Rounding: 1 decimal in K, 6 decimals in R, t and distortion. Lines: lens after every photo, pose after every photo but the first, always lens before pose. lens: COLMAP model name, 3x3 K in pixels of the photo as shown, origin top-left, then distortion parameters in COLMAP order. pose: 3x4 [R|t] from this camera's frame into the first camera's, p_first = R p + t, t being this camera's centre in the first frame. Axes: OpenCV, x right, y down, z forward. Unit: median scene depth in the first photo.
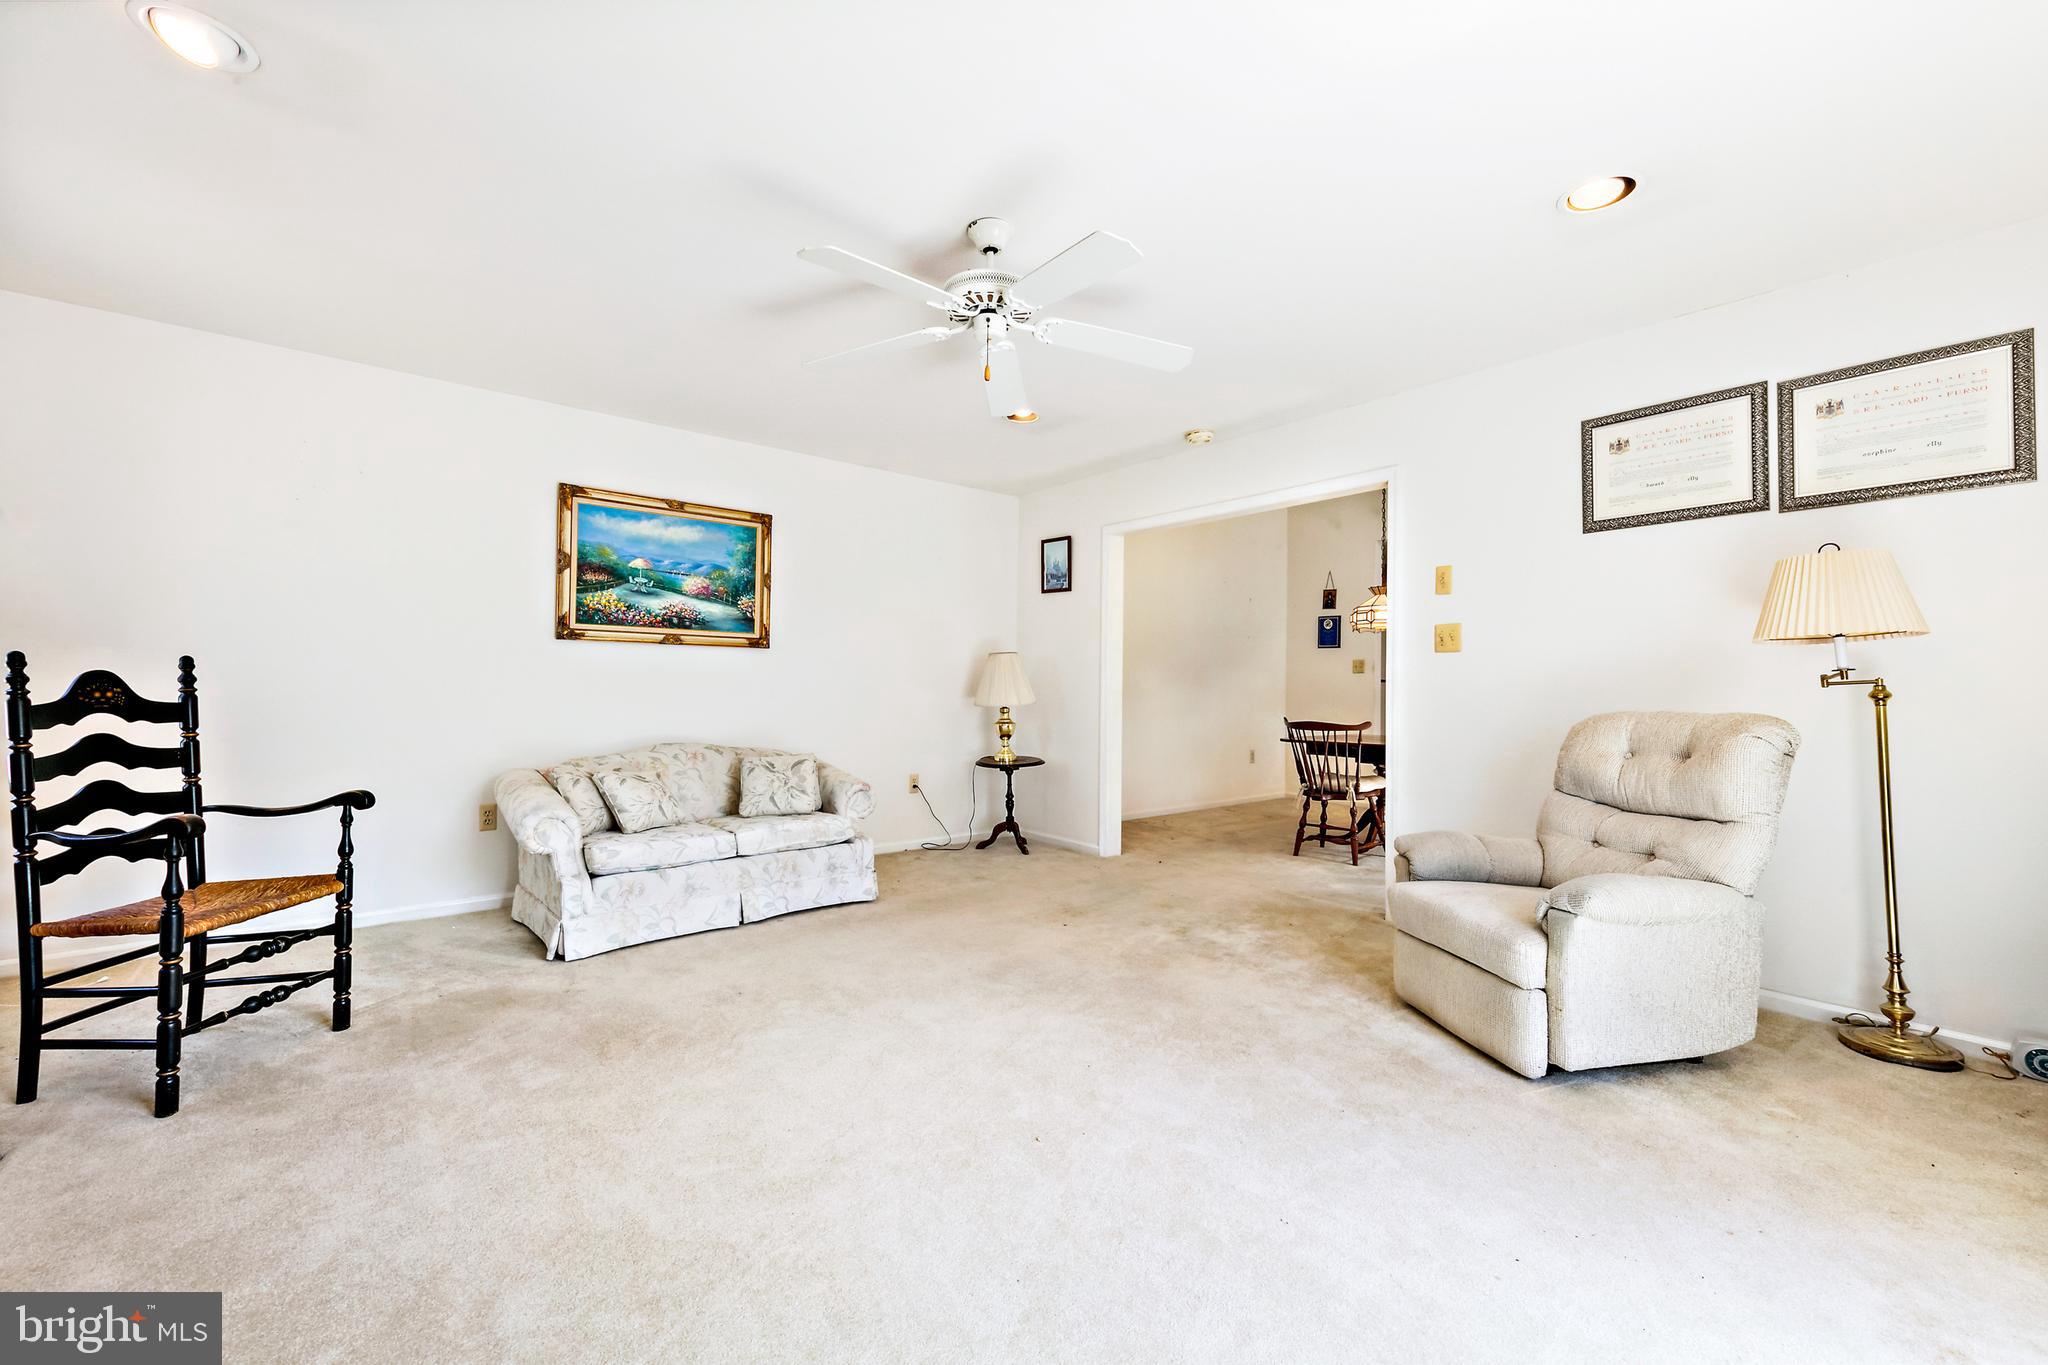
lens RADIAL K [[811.7, 0, 1020.9], [0, 811.7, 675.2], [0, 0, 1]] dist [0.001036, 0.000066]
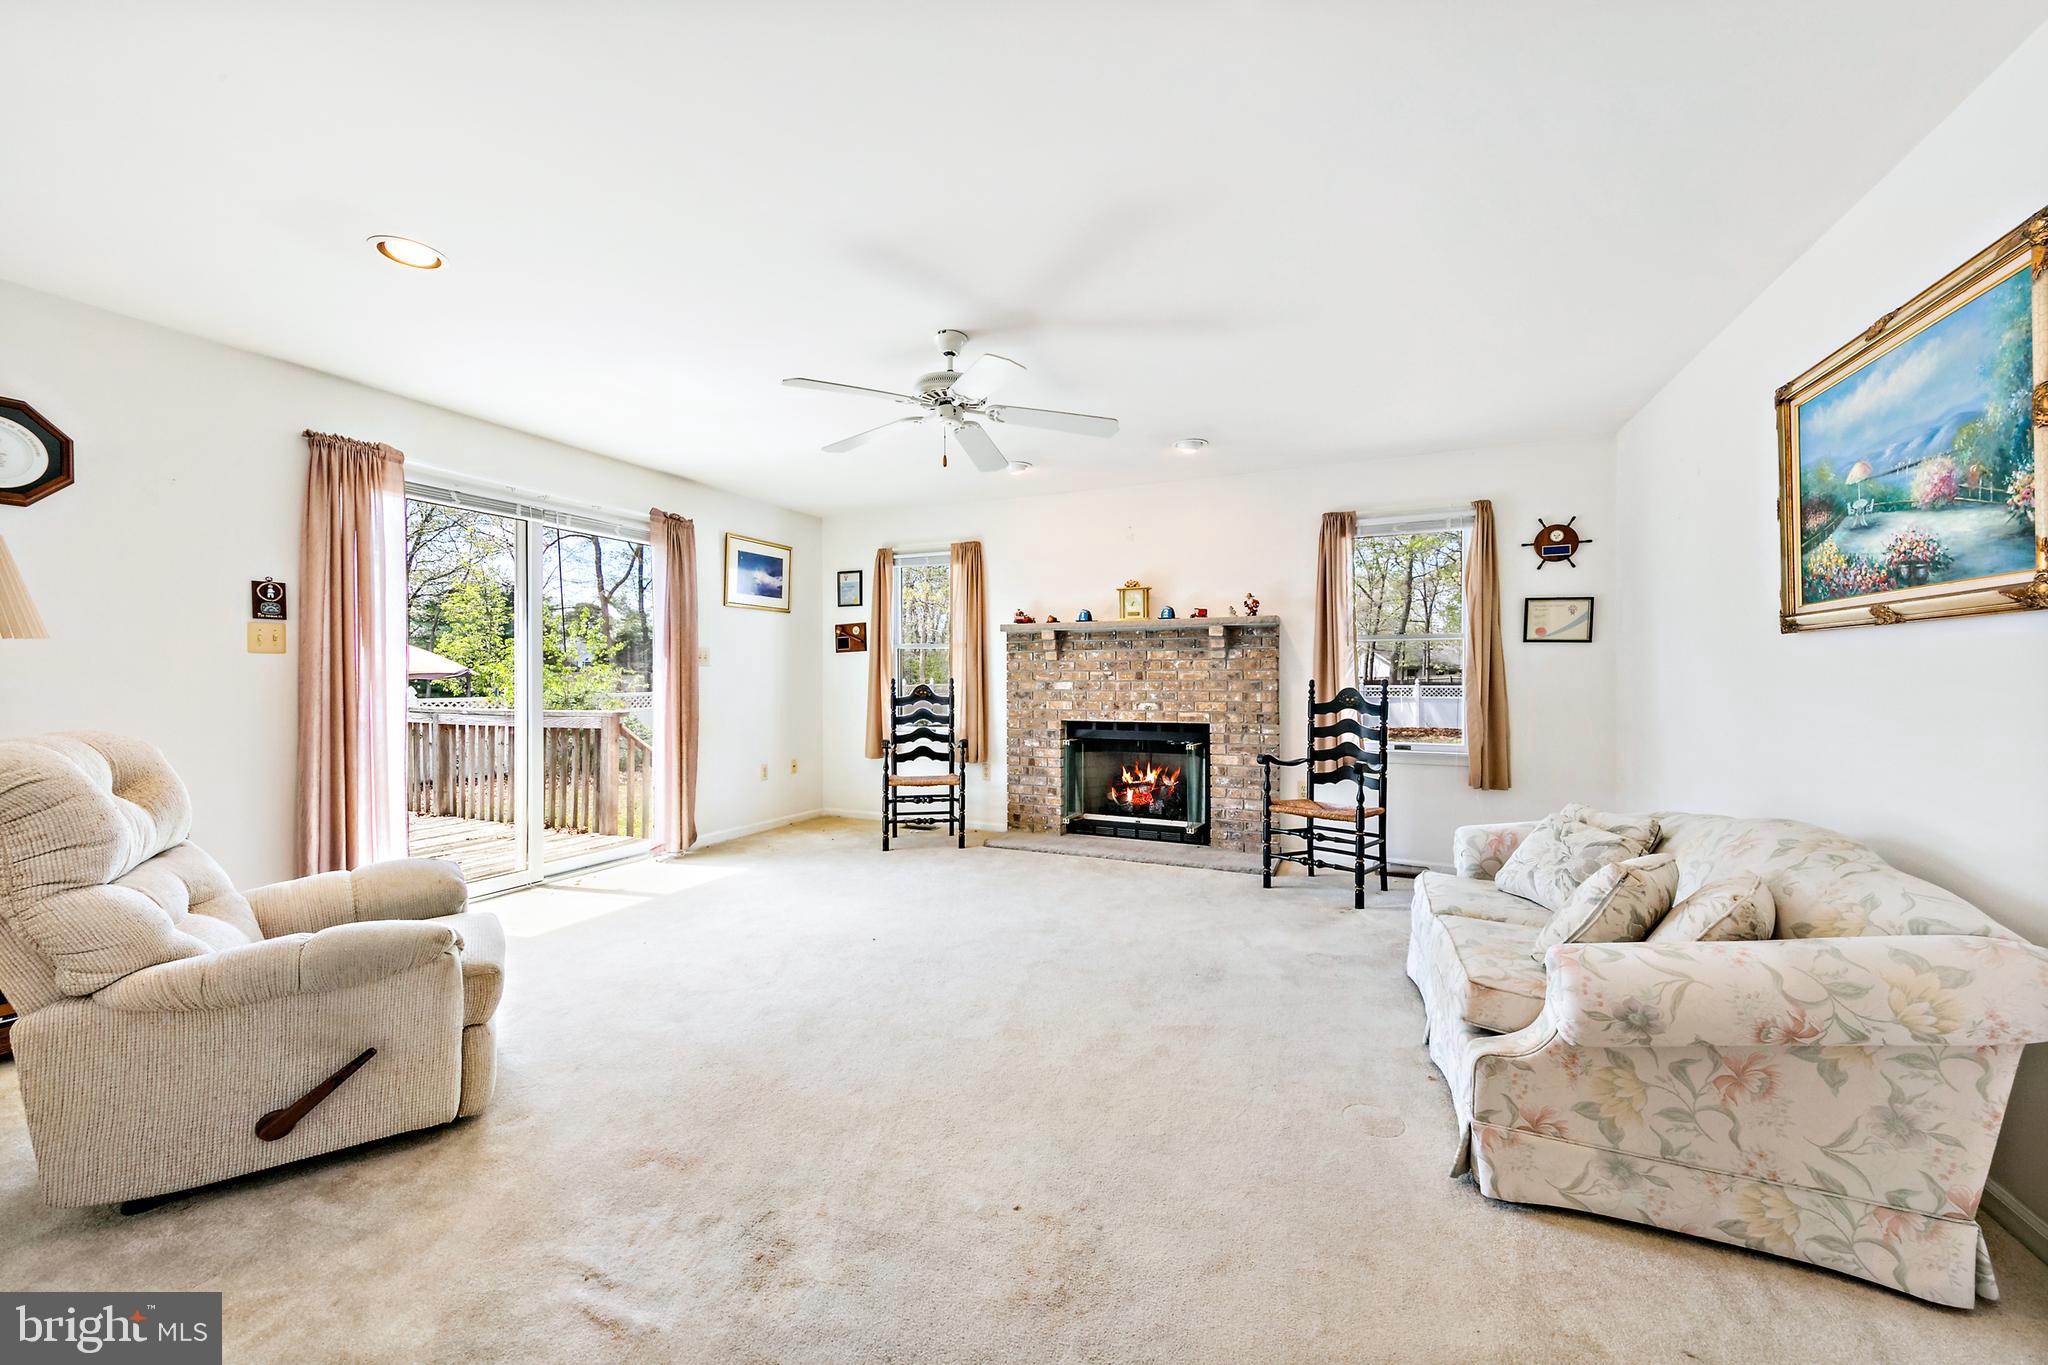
lens RADIAL K [[753.8, 0, 1024.0], [0, 753.8, 682.5], [0, 0, 1]] dist [-0.001377, -0.000073]
pose [[-0.896826, -0.006863, -0.442331, 0.213144], [-0.003045, 0.999952, -0.009341, 0.001140], [0.442374, -0.007031, -0.896803, 1.193402]]
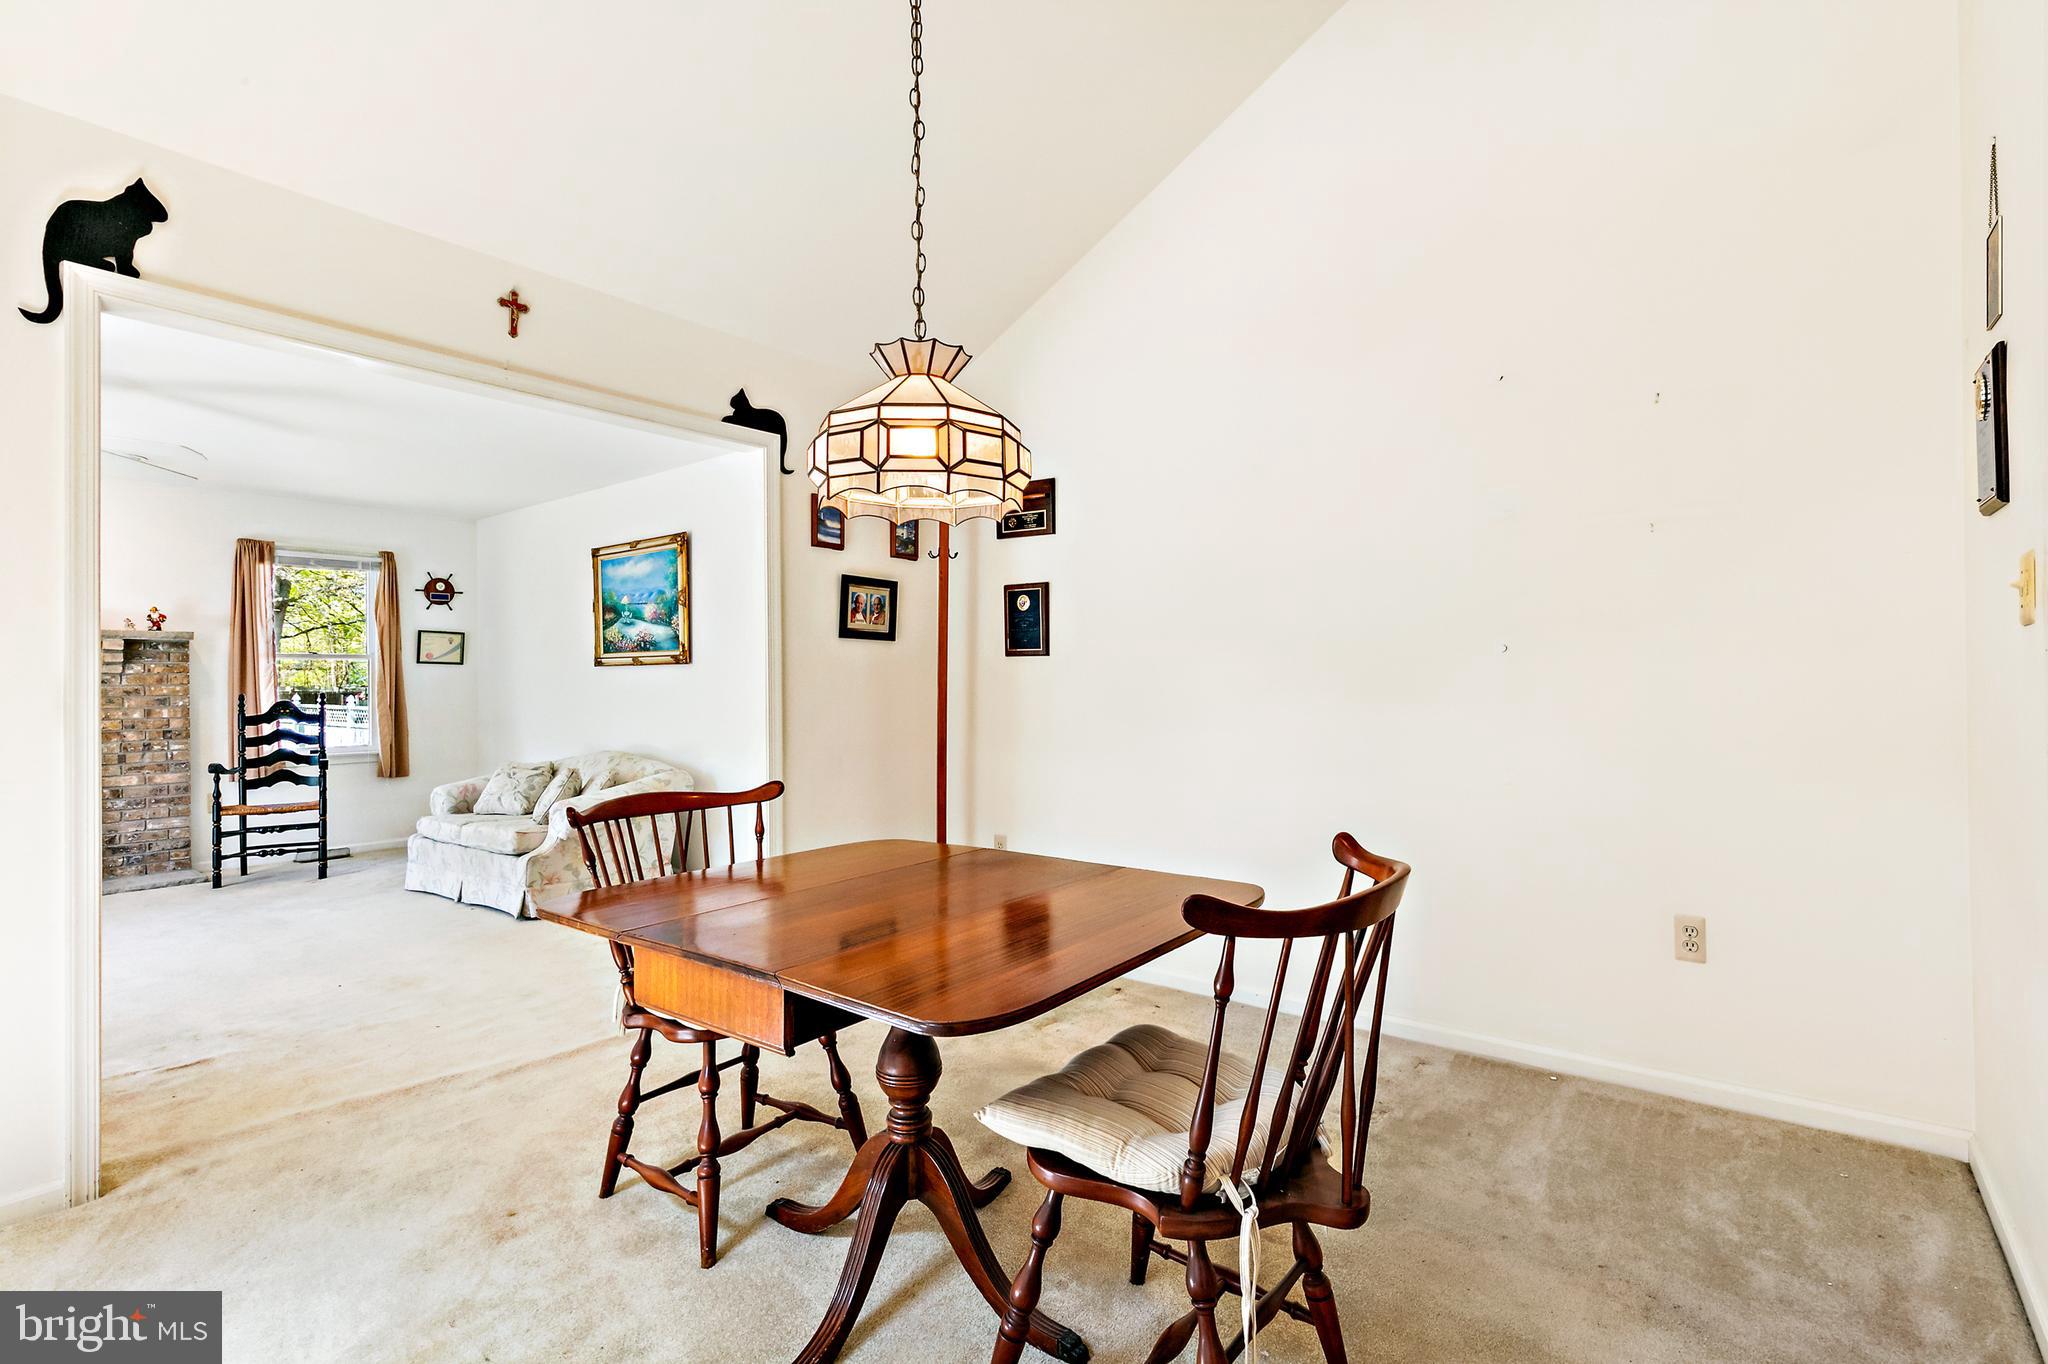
lens RADIAL K [[953.0, 0, 1032.4], [0, 953.0, 672.5], [0, 0, 1]] dist [0.002151, 0.000086]
pose [[0.214642, -0.023419, -0.976412, 1.033464], [0.026961, 0.999474, -0.018046, 0.011263], [0.976321, -0.022452, 0.215161, 1.282232]]
